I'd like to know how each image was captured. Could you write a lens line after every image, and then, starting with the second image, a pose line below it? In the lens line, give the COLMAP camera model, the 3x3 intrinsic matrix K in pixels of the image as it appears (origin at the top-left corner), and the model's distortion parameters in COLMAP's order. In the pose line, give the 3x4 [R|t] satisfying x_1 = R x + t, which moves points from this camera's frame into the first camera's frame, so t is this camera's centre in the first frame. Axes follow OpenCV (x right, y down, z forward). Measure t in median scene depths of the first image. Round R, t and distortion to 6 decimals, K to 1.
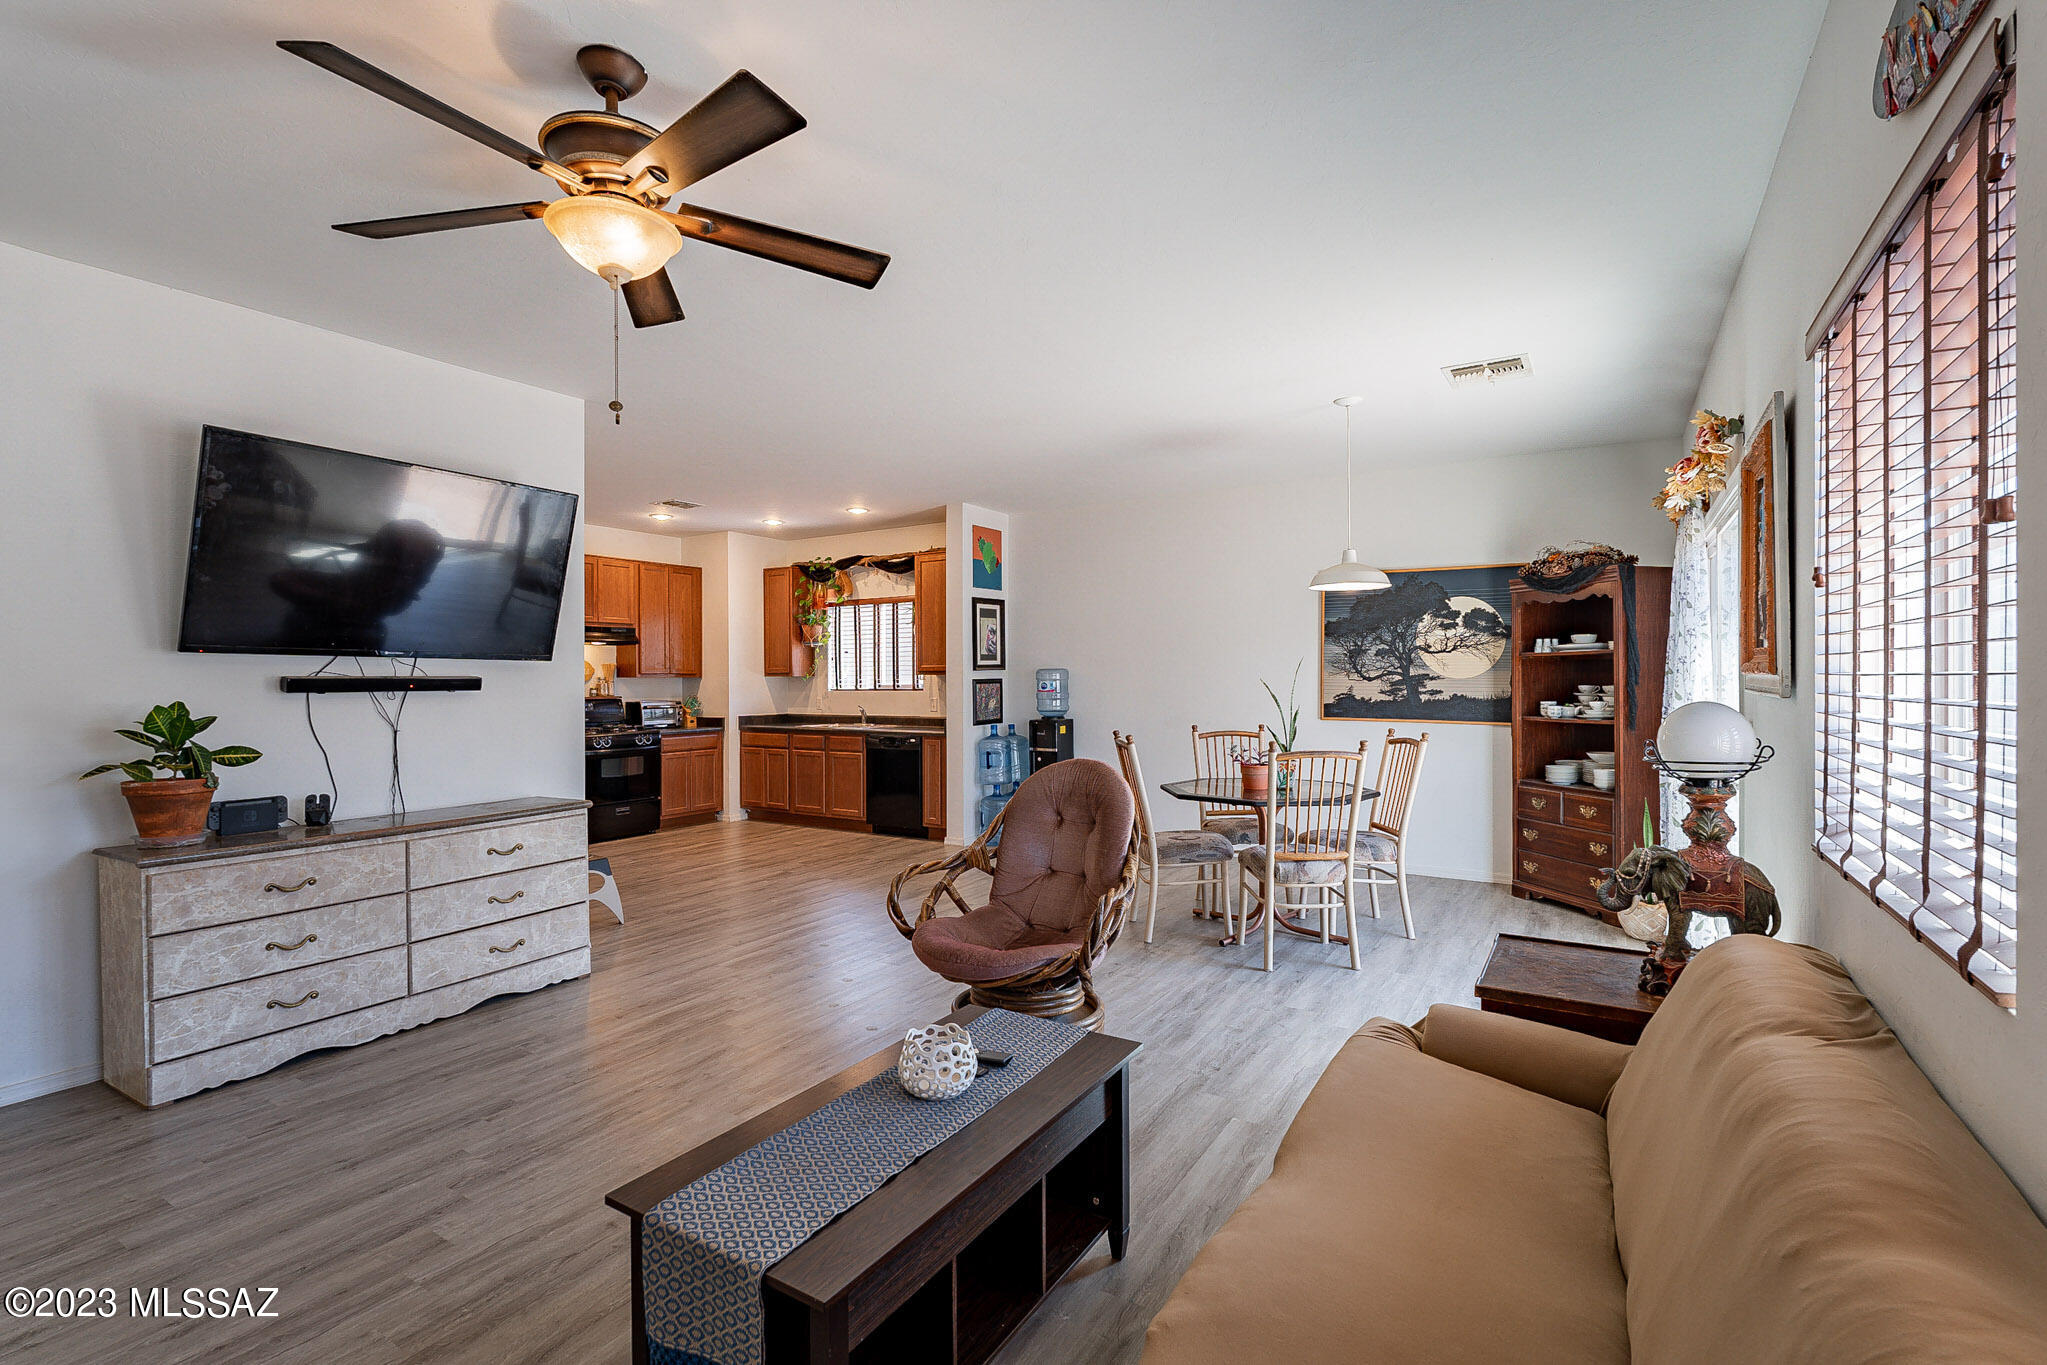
lens RADIAL K [[926.9, 0, 1023.5], [0, 926.9, 682.5], [0, 0, 1]] dist [-0.003429, 0.000389]
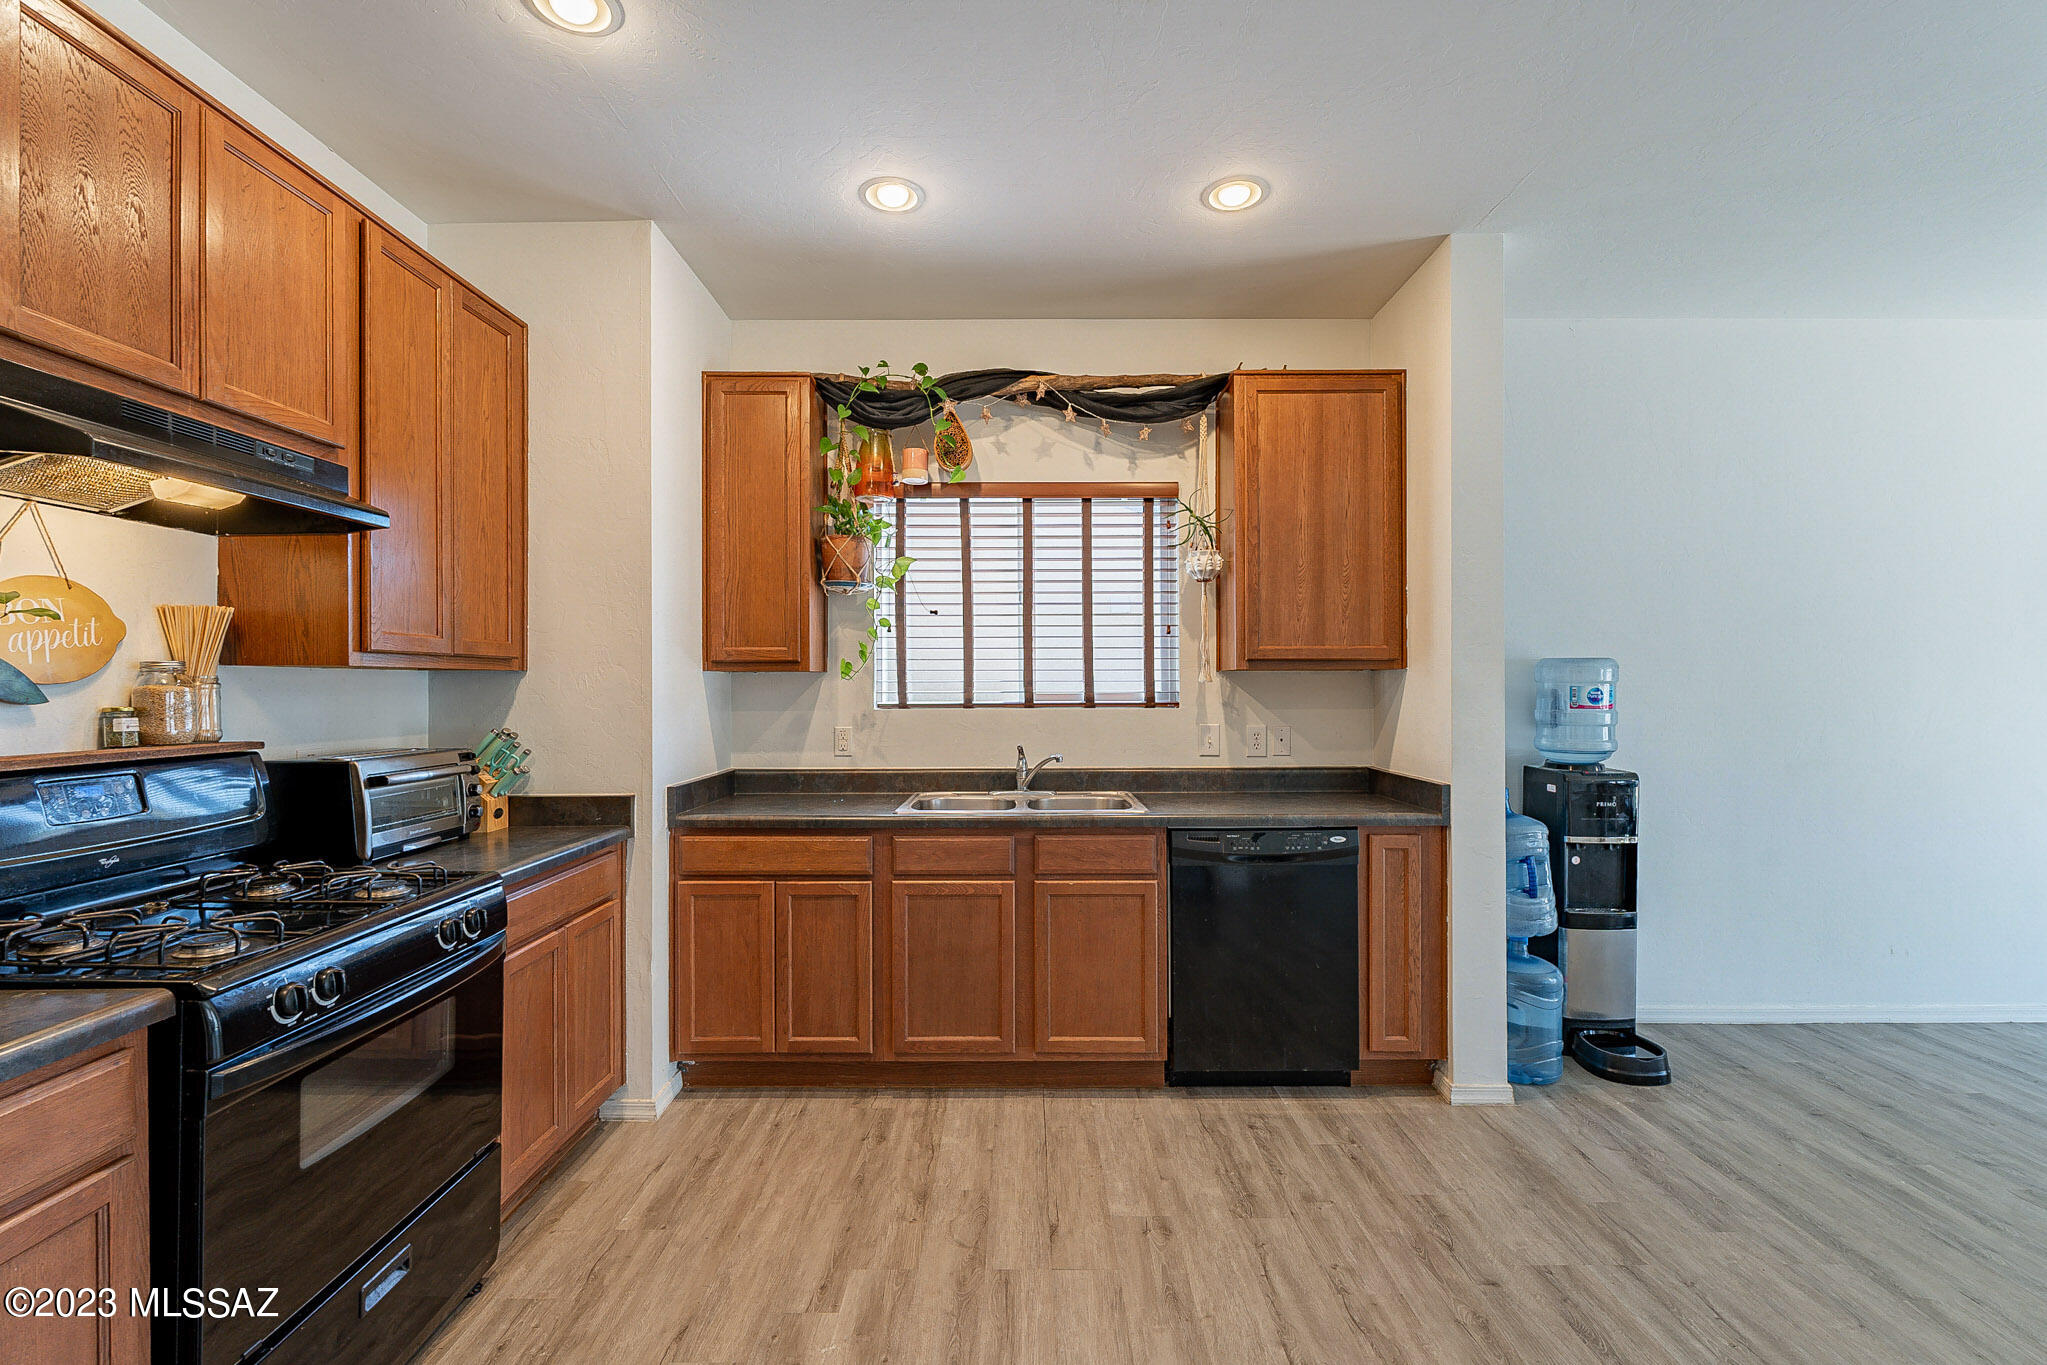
lens RADIAL K [[897.7, 0, 1023.5], [0, 897.7, 682.5], [0, 0, 1]] dist [-0.002457, 0.000414]
pose [[0.845927, 0.005697, 0.533268, -0.373525], [-0.001302, 0.999962, -0.008618, 0.001032], [-0.533297, 0.006596, 0.845902, 0.662961]]
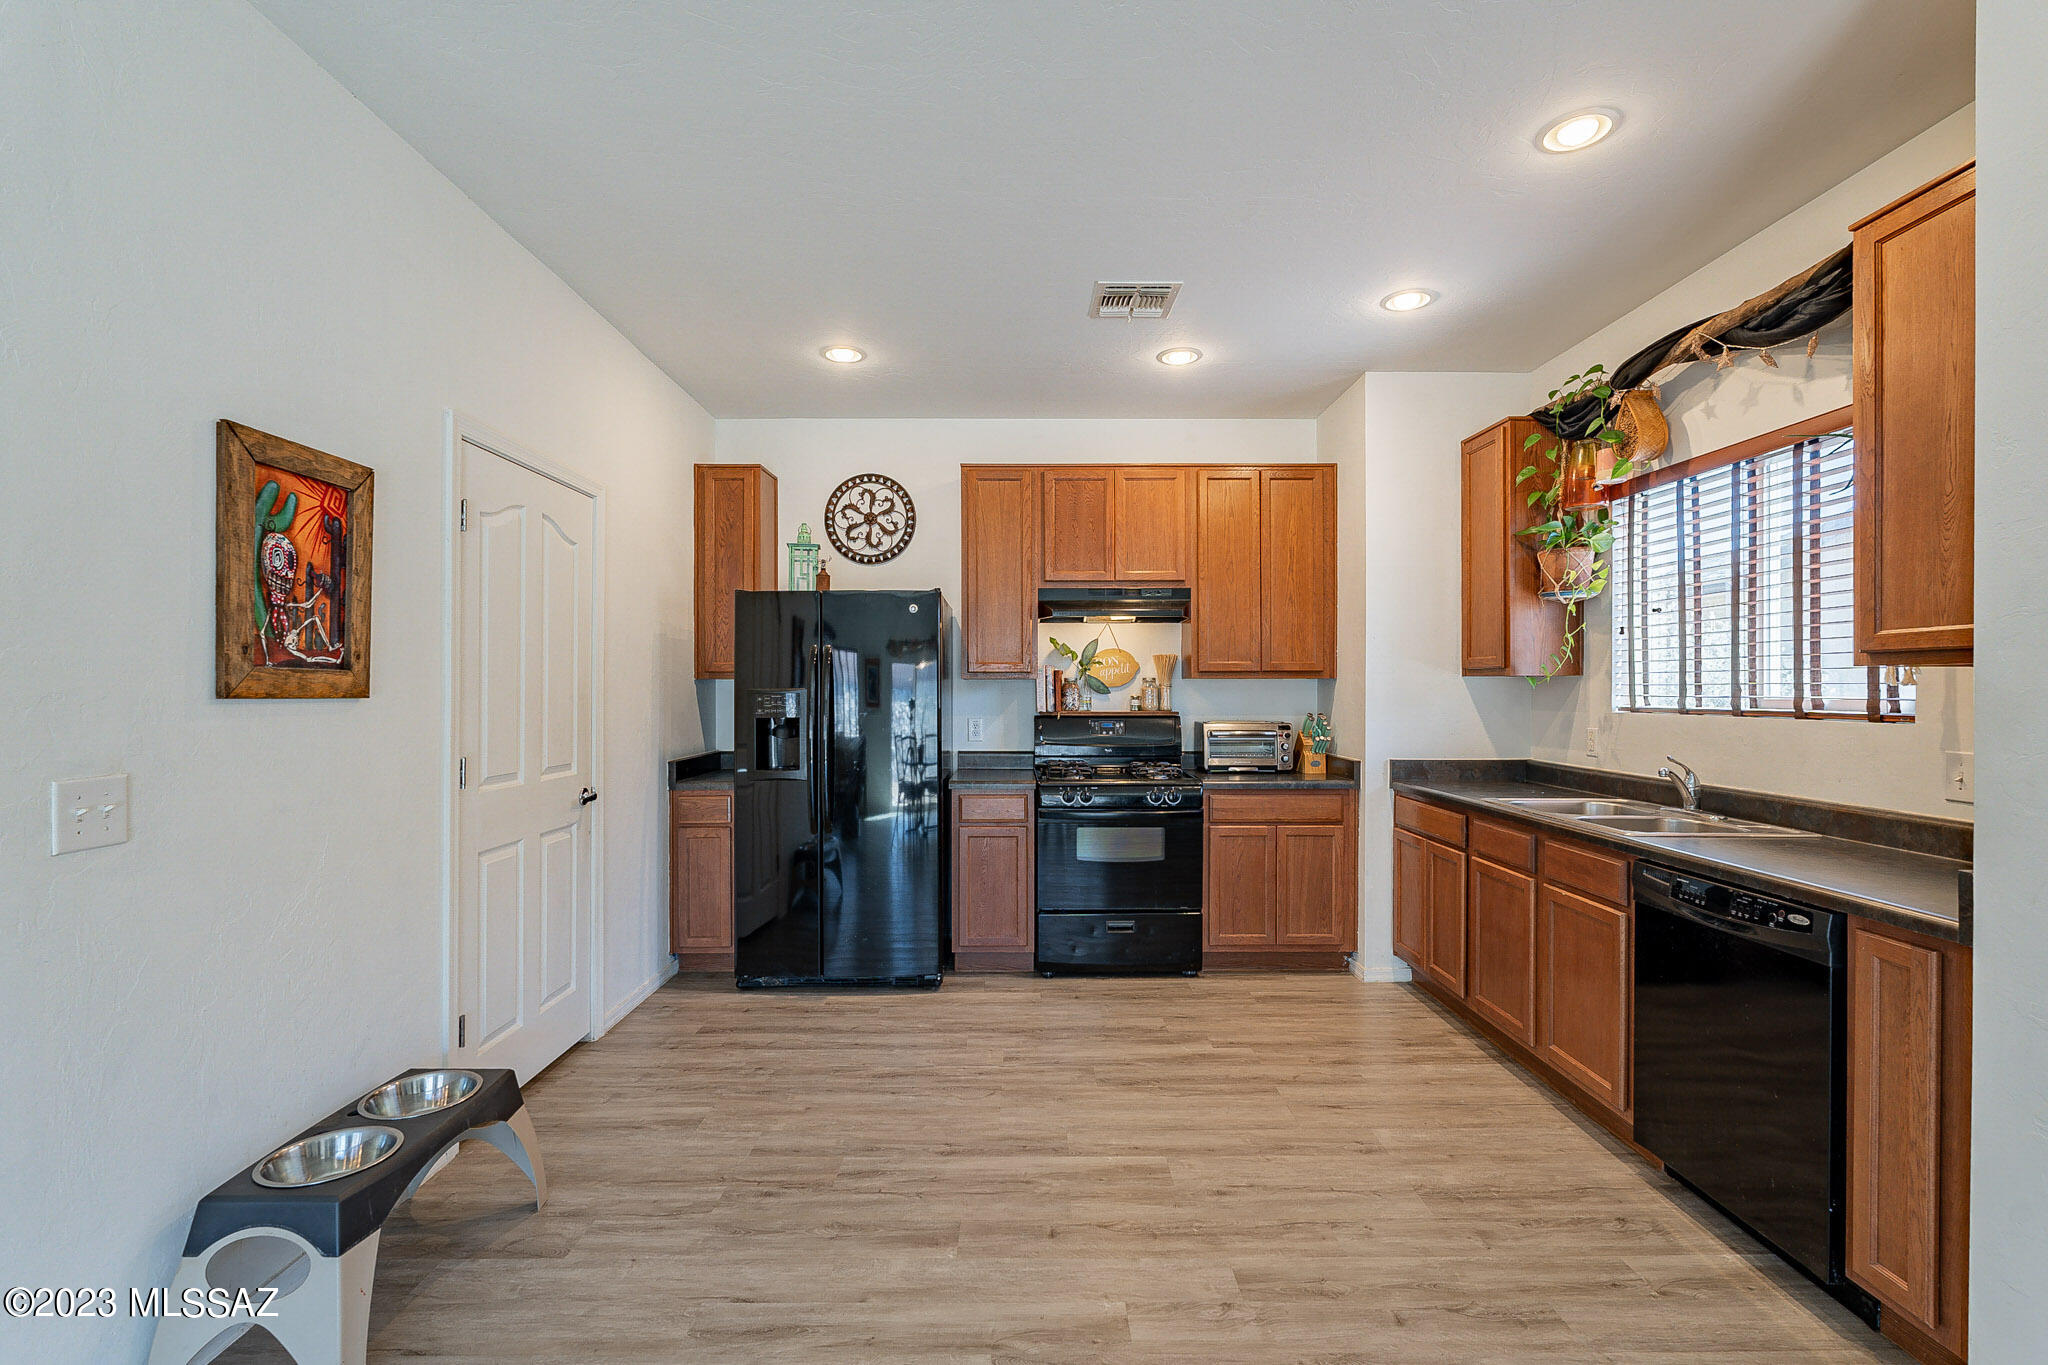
lens RADIAL K [[898.2, 0, 1024.0], [0, 898.2, 682.5], [0, 0, 1]] dist [-0.002457, 0.000414]
pose [[0.536476, 0.001809, -0.843914, -0.022307], [-0.005755, 0.999982, -0.001515, -0.001493], [0.843896, 0.005670, 0.536476, 0.600805]]
